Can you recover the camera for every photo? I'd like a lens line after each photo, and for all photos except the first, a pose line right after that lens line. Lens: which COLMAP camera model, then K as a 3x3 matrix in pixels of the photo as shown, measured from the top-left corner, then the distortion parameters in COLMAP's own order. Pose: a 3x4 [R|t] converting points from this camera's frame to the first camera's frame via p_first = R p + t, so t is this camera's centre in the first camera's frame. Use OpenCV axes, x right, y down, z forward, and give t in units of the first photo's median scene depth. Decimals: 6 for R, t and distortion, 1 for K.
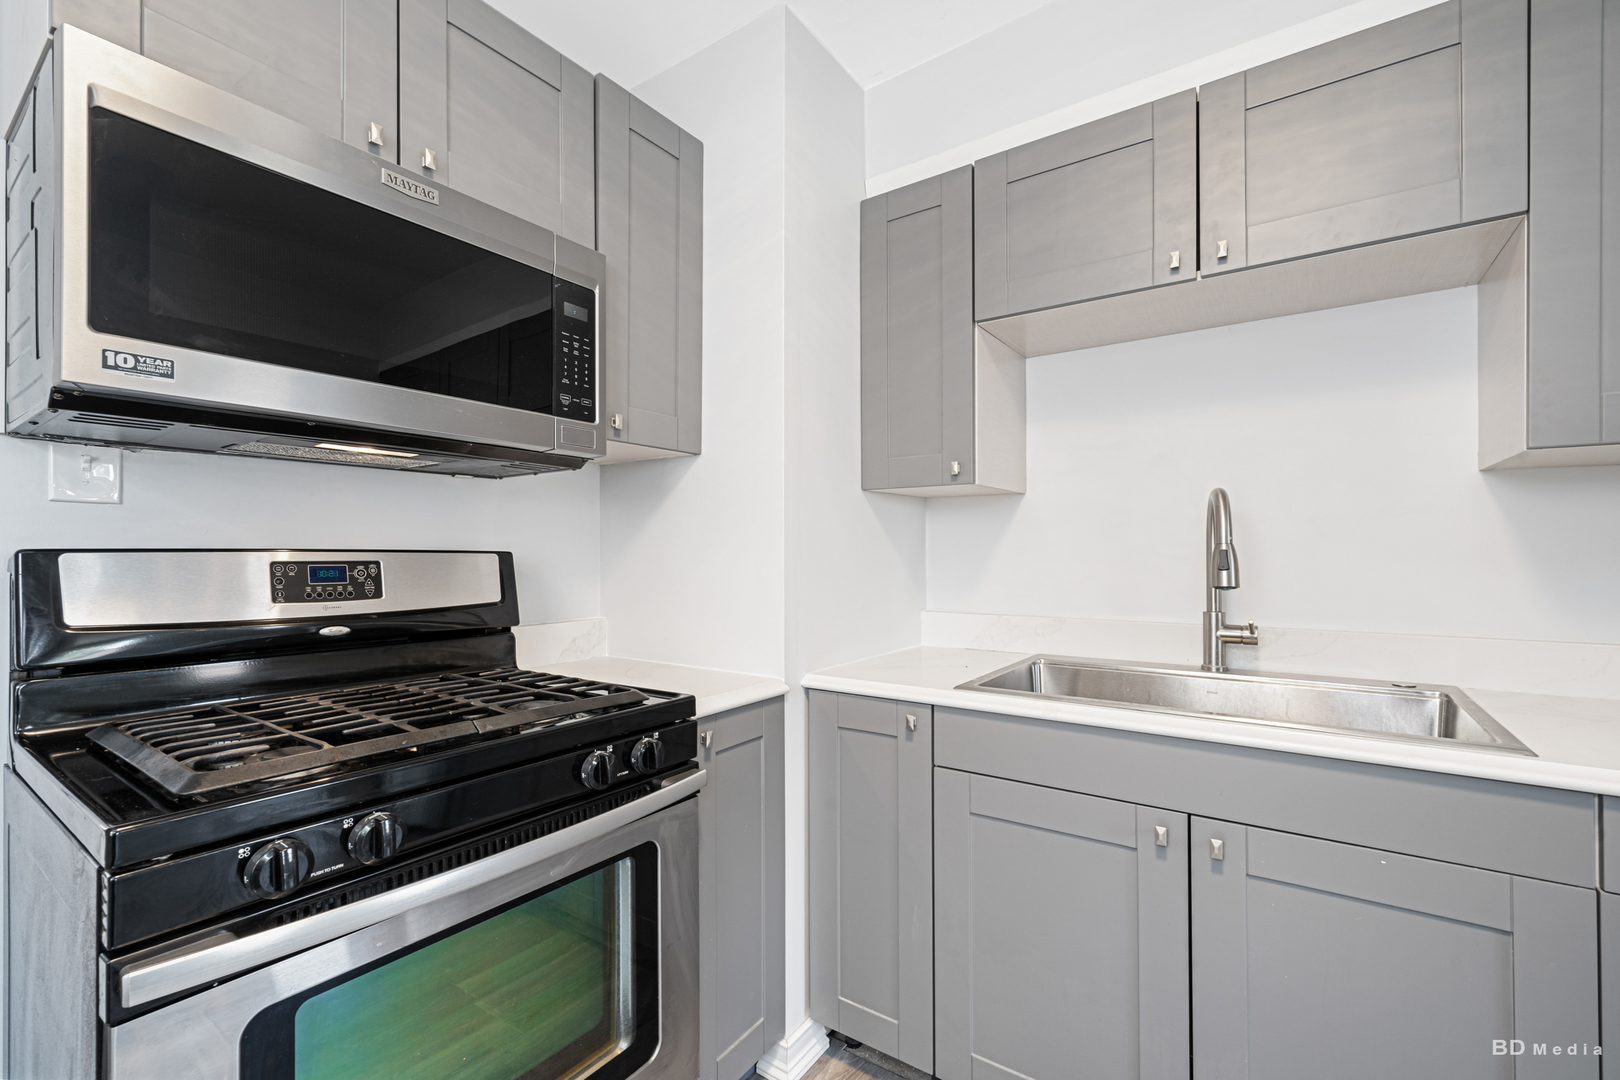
lens RADIAL K [[689.8, 0, 815.6], [0, 689.8, 542.9], [0, 0, 1]] dist [0.001411, -0.000024]
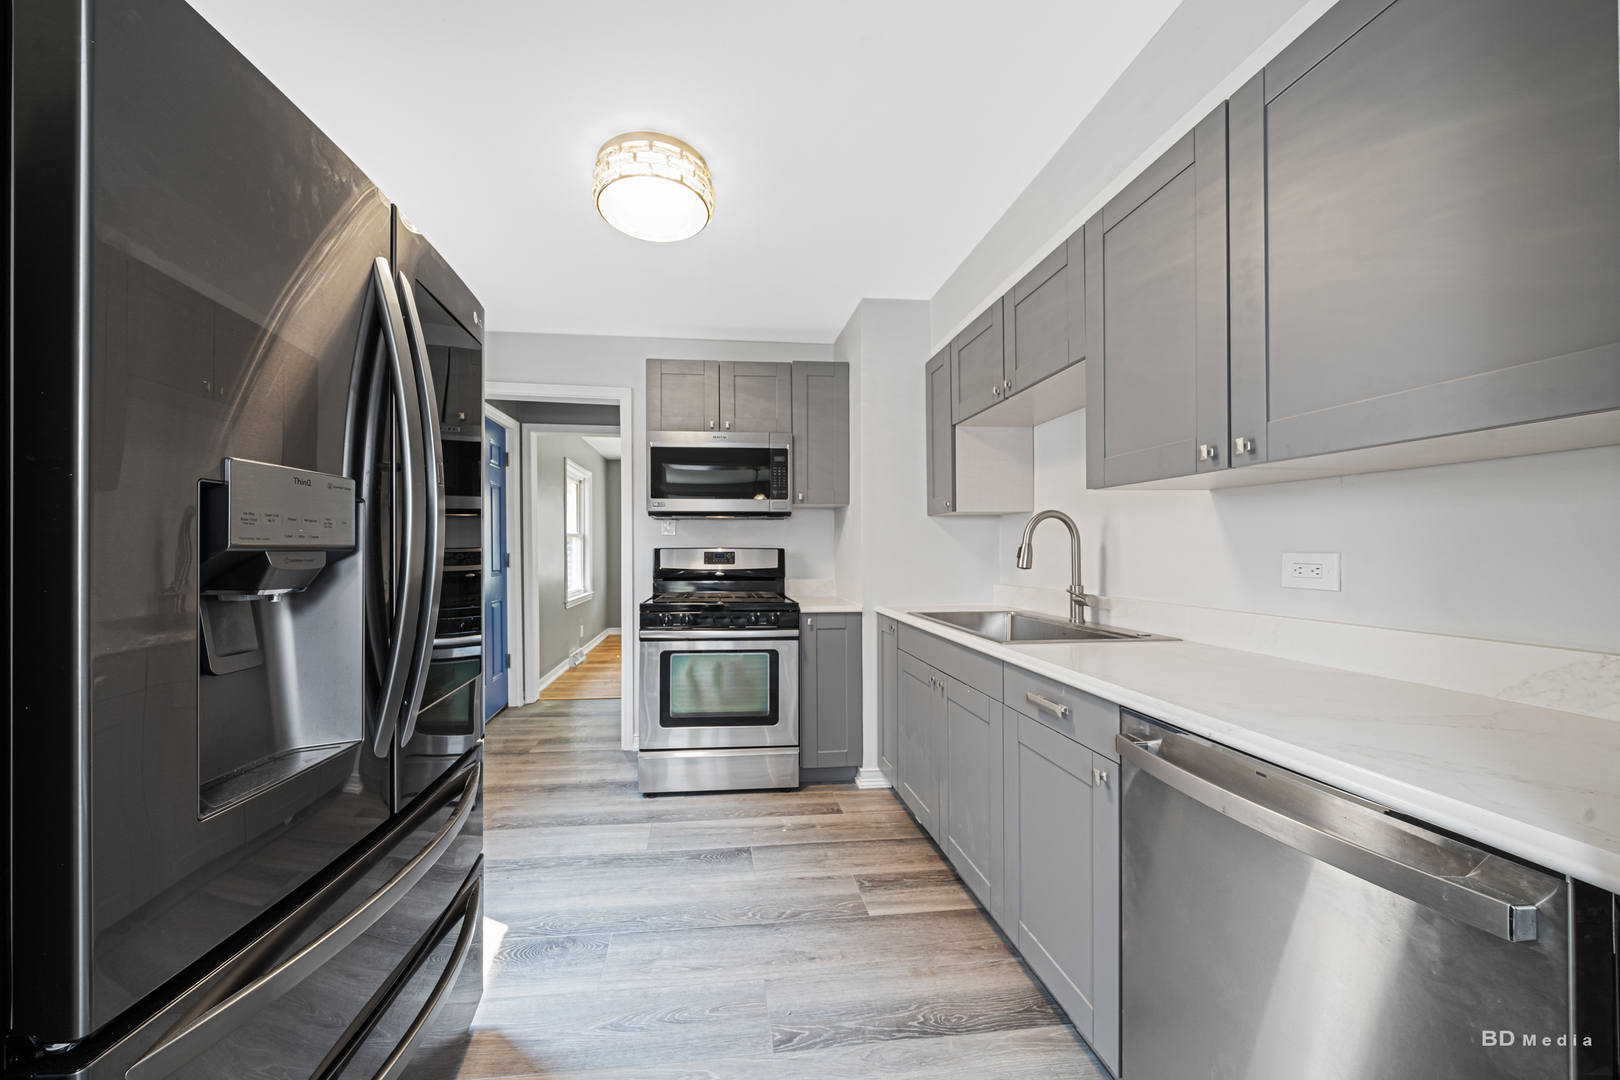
lens RADIAL K [[560.8, 0, 756.3], [0, 560.8, 547.7], [0, 0, 1]] dist [0.002353, -0.000044]
pose [[0.632235, -0.003582, -0.774769, 1.272790], [0.010989, 0.999930, 0.004344, -0.000358], [0.774699, -0.011260, 0.632230, -0.443138]]
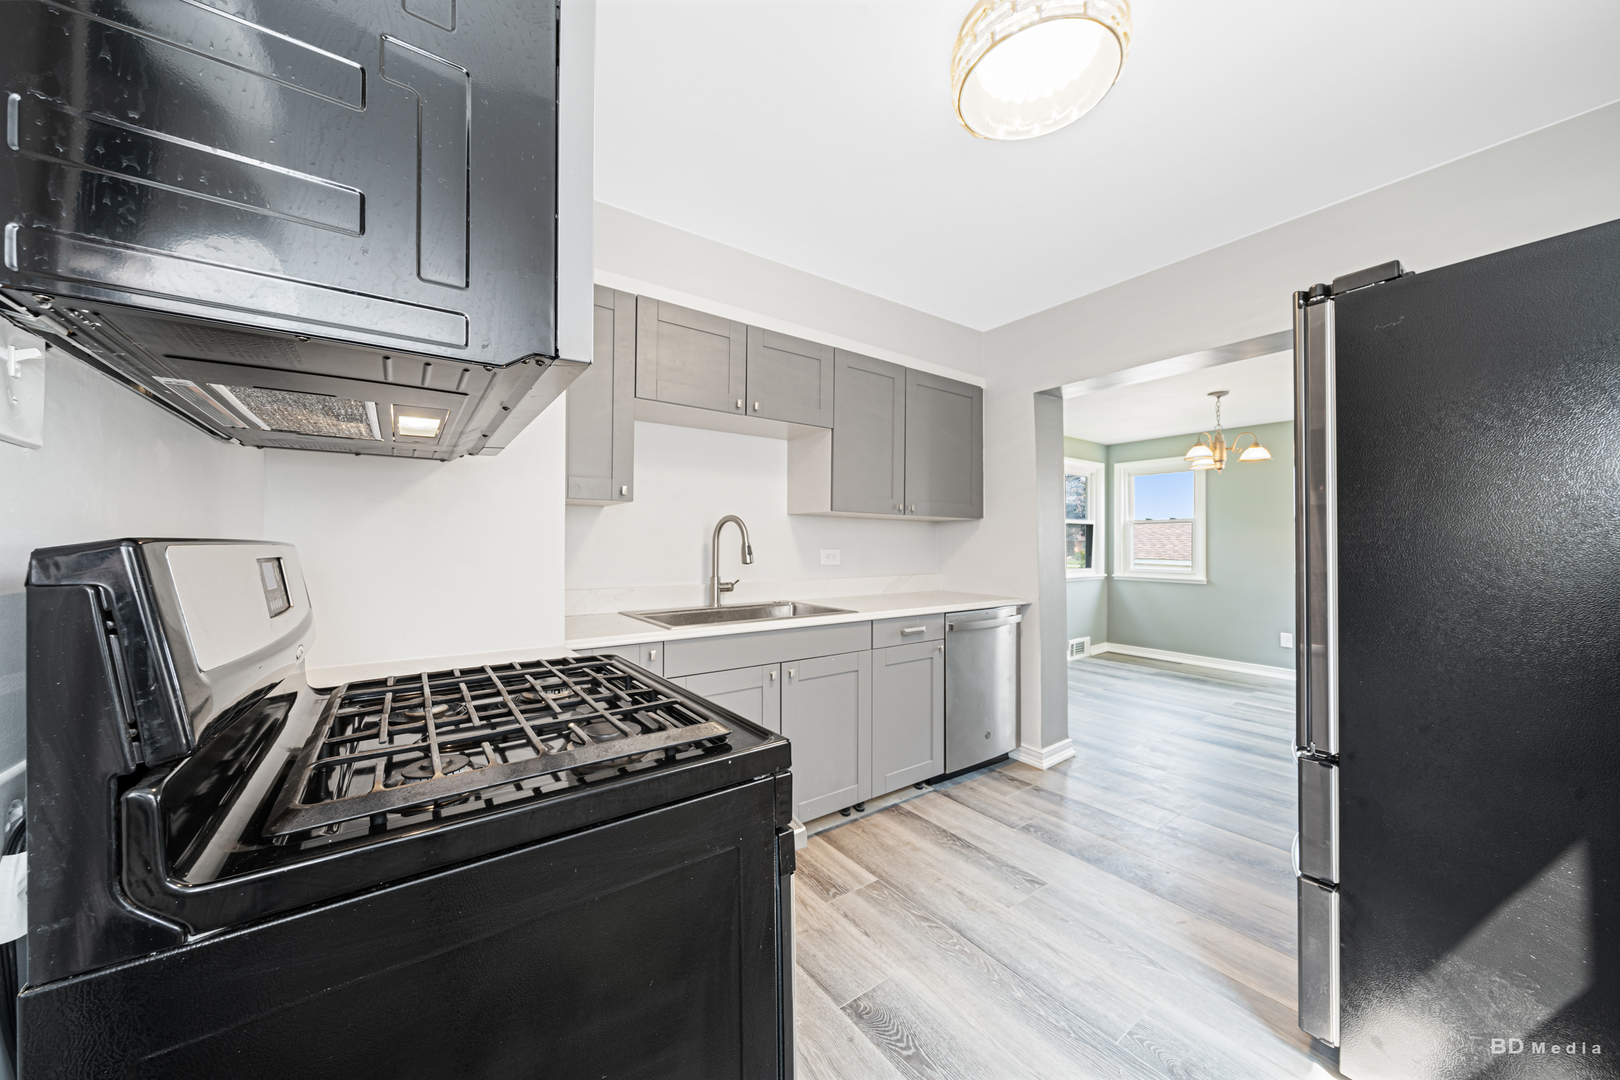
lens RADIAL K [[560.8, 0, 803.5], [0, 560.8, 545.9], [0, 0, 1]] dist [0.002353, -0.000044]
pose [[0.344677, 0.001634, 0.938720, -0.794974], [-0.018039, 0.999825, 0.004884, 0.001978], [-0.938548, -0.018617, 0.344646, 0.211118]]
